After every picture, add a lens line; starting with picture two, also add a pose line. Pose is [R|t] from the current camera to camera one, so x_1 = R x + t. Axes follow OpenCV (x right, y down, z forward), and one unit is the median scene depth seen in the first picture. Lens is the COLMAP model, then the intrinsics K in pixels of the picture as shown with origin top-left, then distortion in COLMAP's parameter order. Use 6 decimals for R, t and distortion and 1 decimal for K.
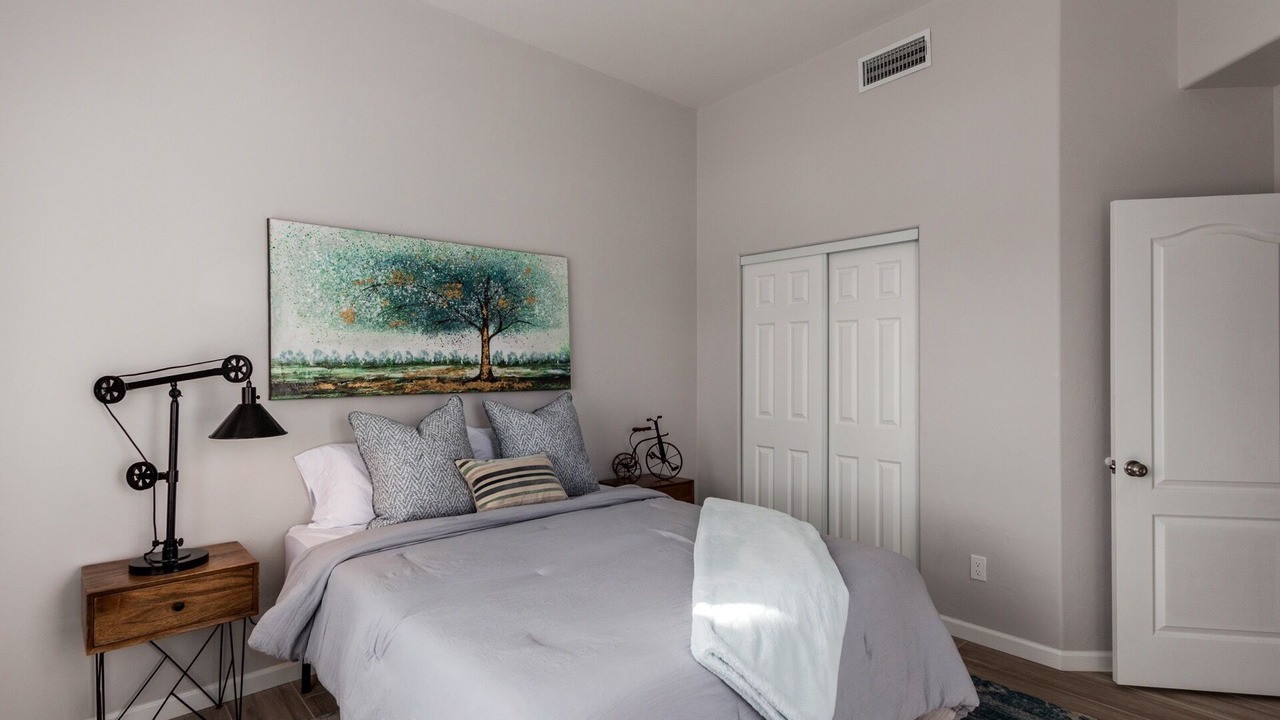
lens RADIAL K [[614.1, 0, 647.0], [0, 614.1, 347.9], [0, 0, 1]] dist [0.000375, -0.000442]
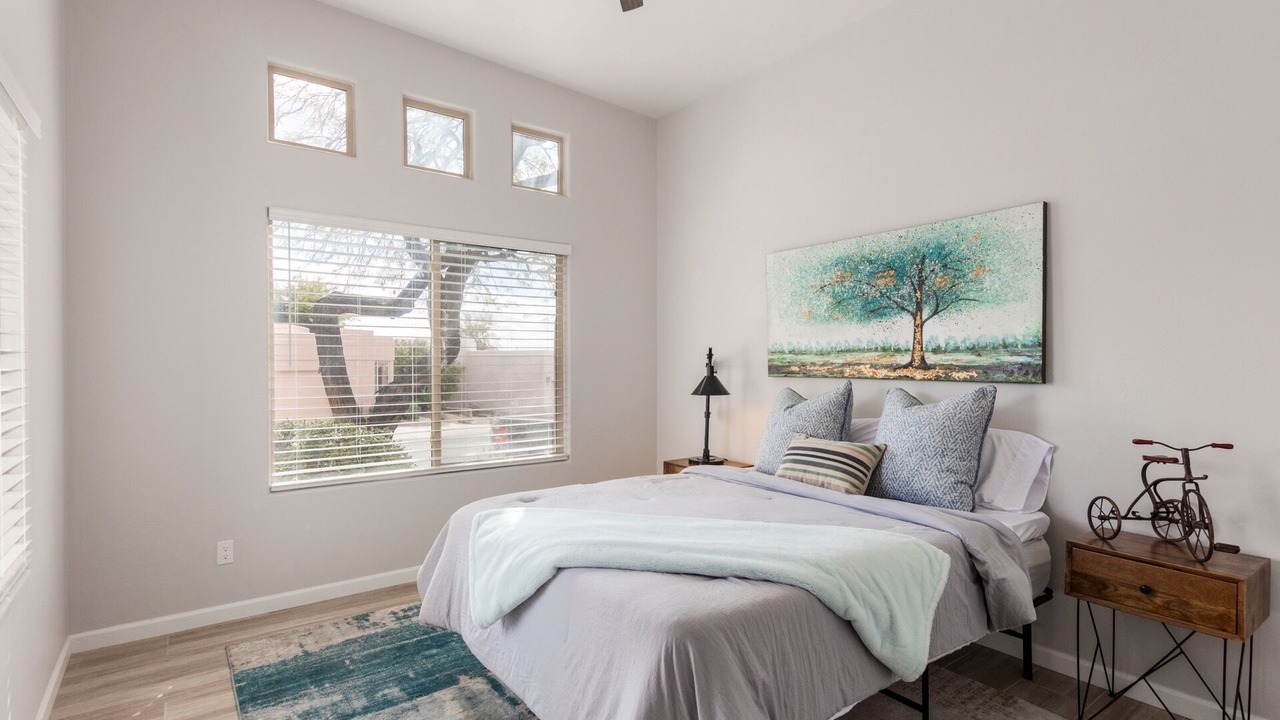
lens RADIAL K [[614.1, 0, 647.0], [0, 614.1, 368.9], [0, 0, 1]] dist [0.000375, -0.000442]
pose [[-0.085439, 0.017004, -0.996198, 0.725825], [0.028932, 0.999475, 0.014578, 0.029499], [0.995923, -0.027576, -0.085887, 0.679316]]
